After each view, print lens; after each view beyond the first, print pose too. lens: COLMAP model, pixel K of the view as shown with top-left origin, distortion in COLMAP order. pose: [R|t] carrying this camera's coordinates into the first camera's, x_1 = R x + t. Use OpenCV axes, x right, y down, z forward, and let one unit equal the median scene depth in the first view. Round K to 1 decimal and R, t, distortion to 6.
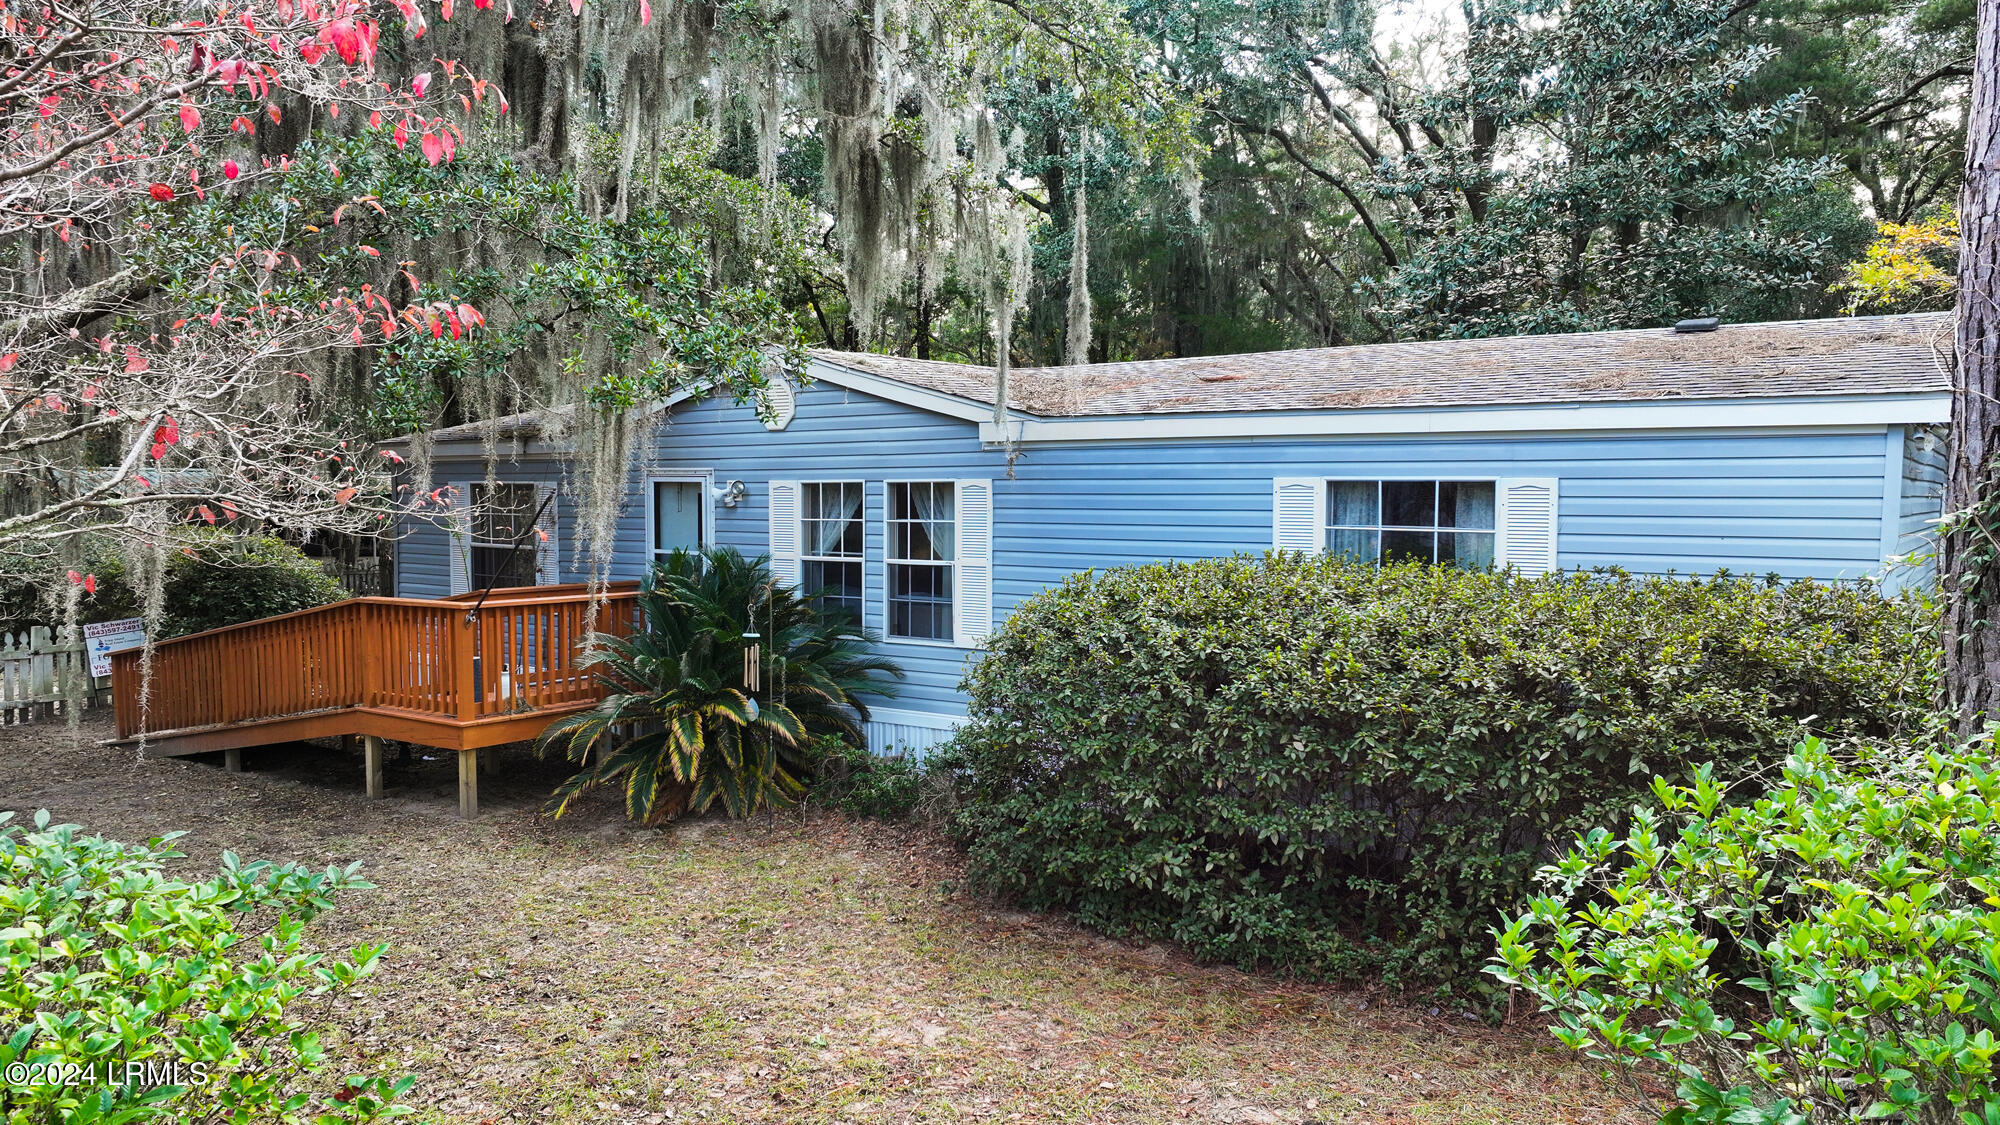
lens RADIAL K [[1403.8, 0, 997.3], [0, 1403.8, 557.4], [0, 0, 1]] dist [0.001256, -0.000543]
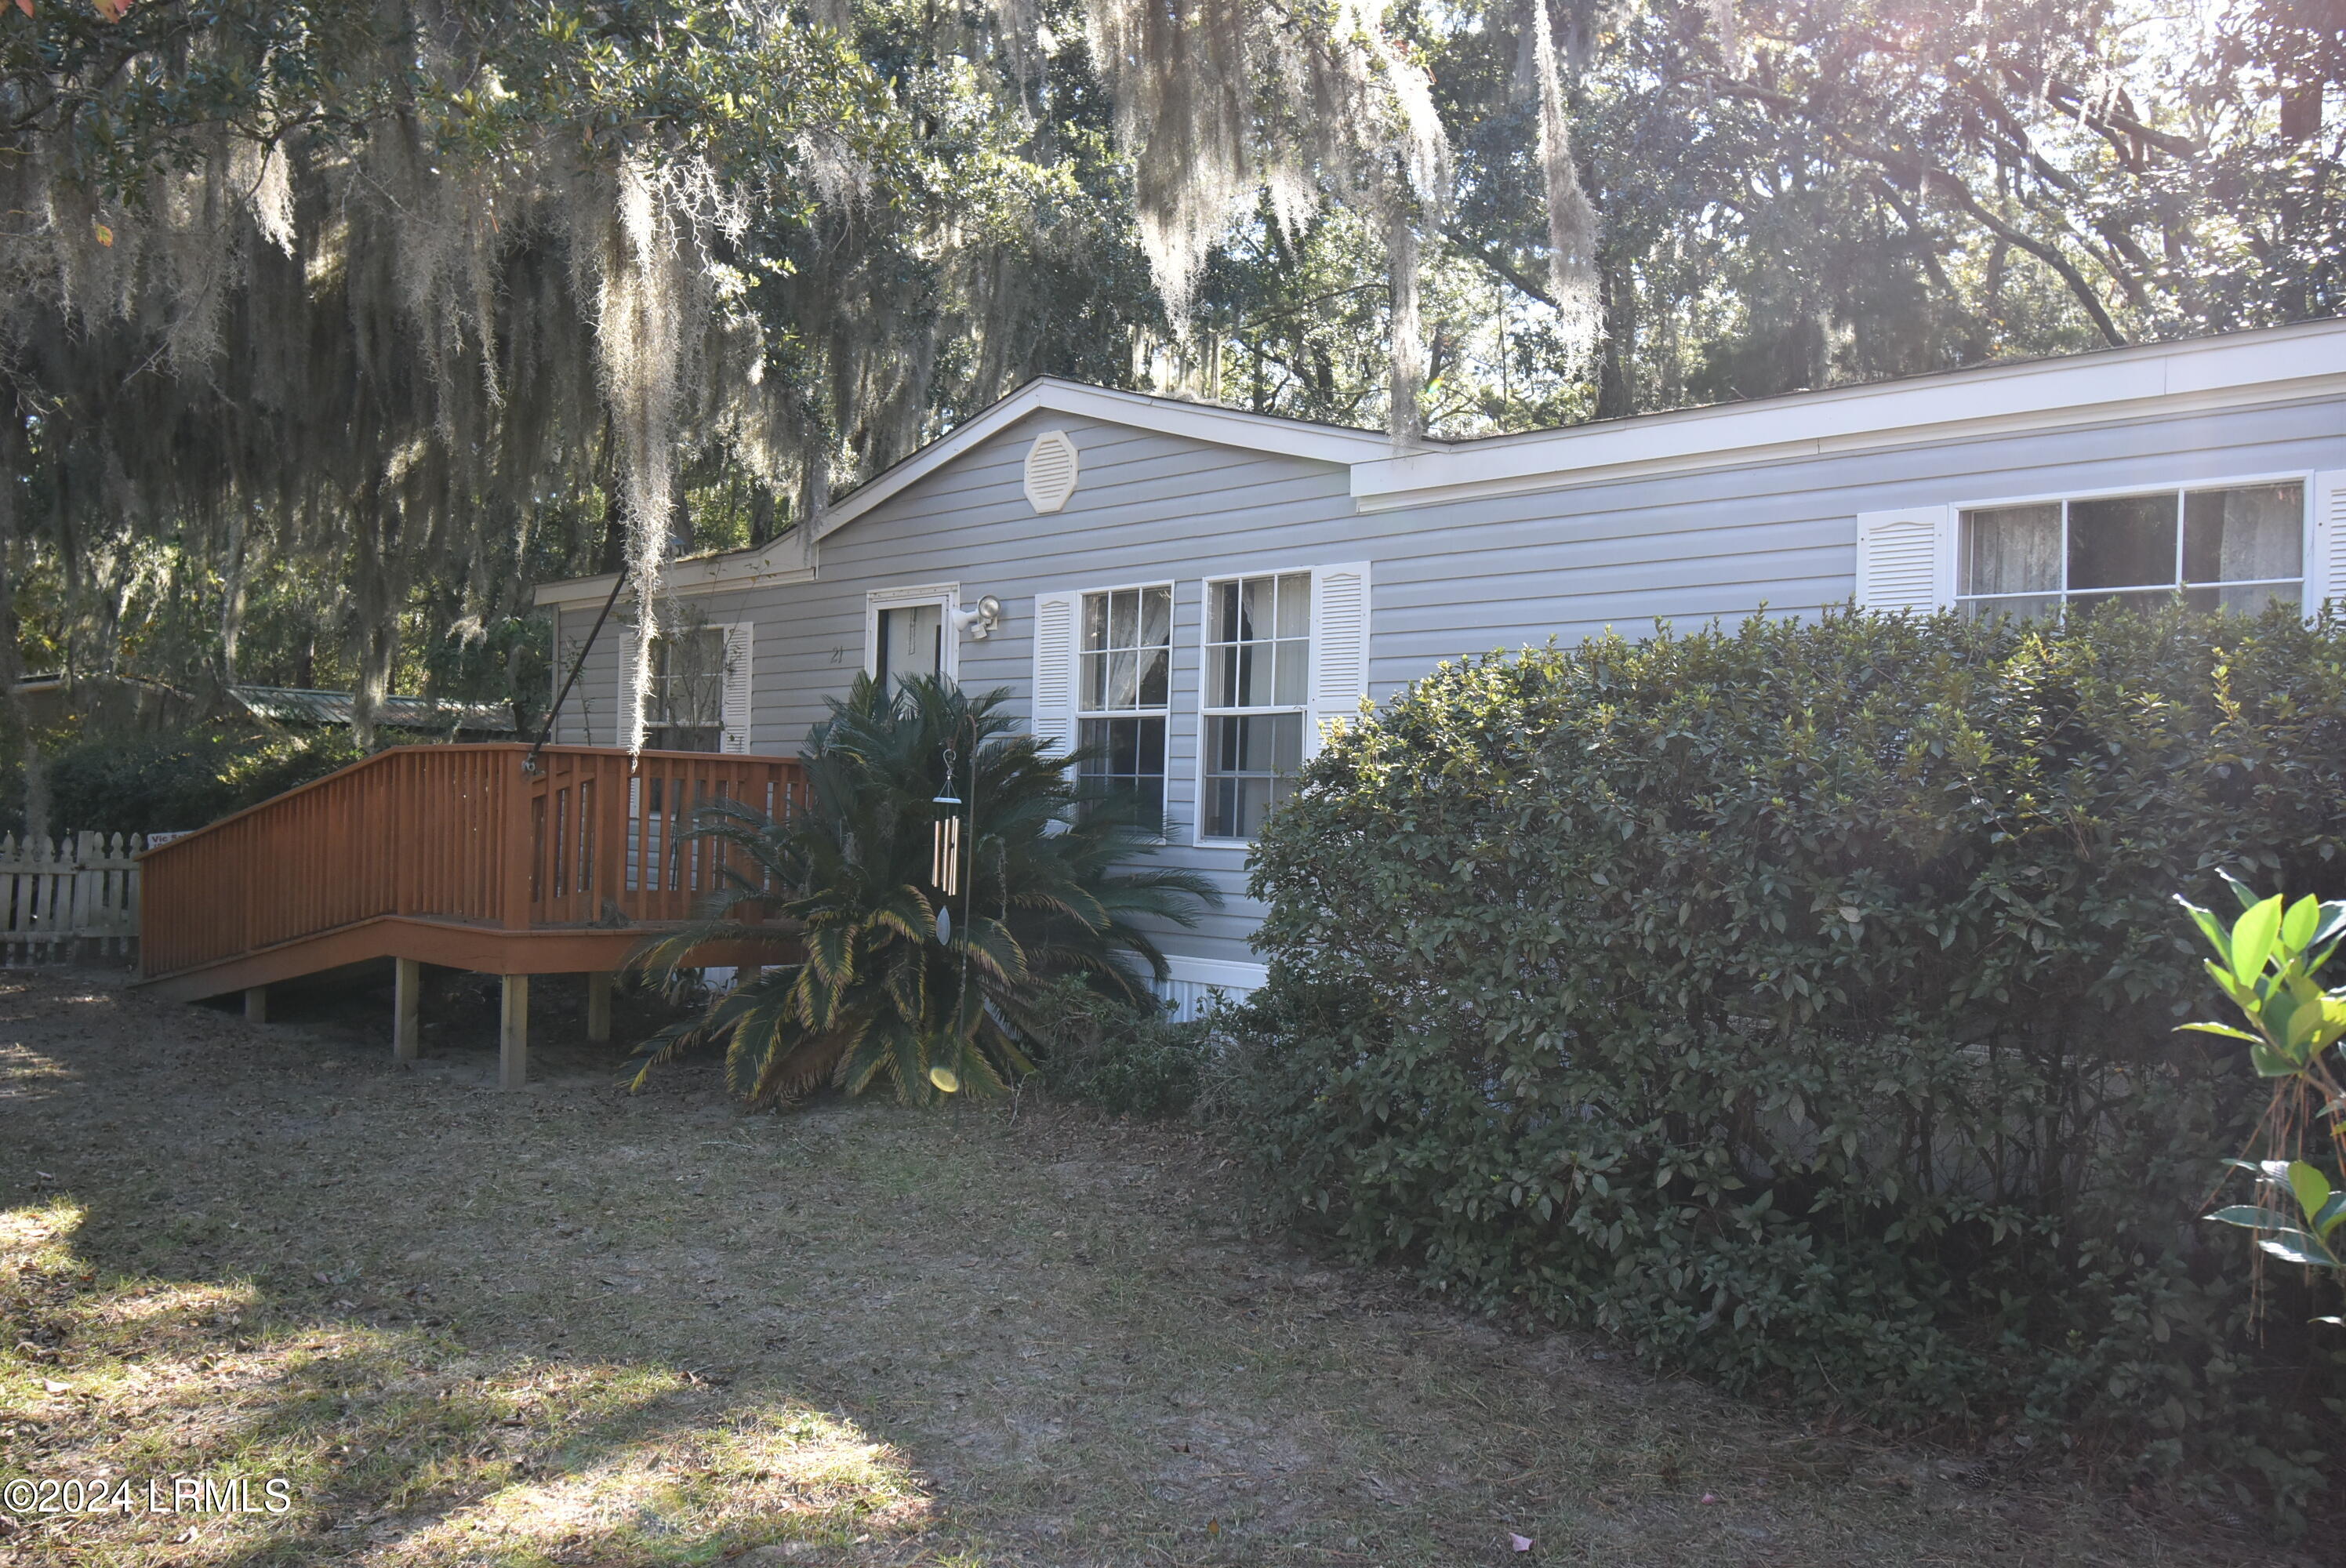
lens RADIAL K [[1926.6, 0, 1176.7], [0, 1926.6, 799.3], [0, 0, 1]] dist [-0.002609, -0.007580]
pose [[0.981038, 0.028083, -0.191769, 0.079935], [-0.038594, 0.997937, -0.051300, 0.095289], [0.189933, 0.057728, 0.980098, 0.217122]]
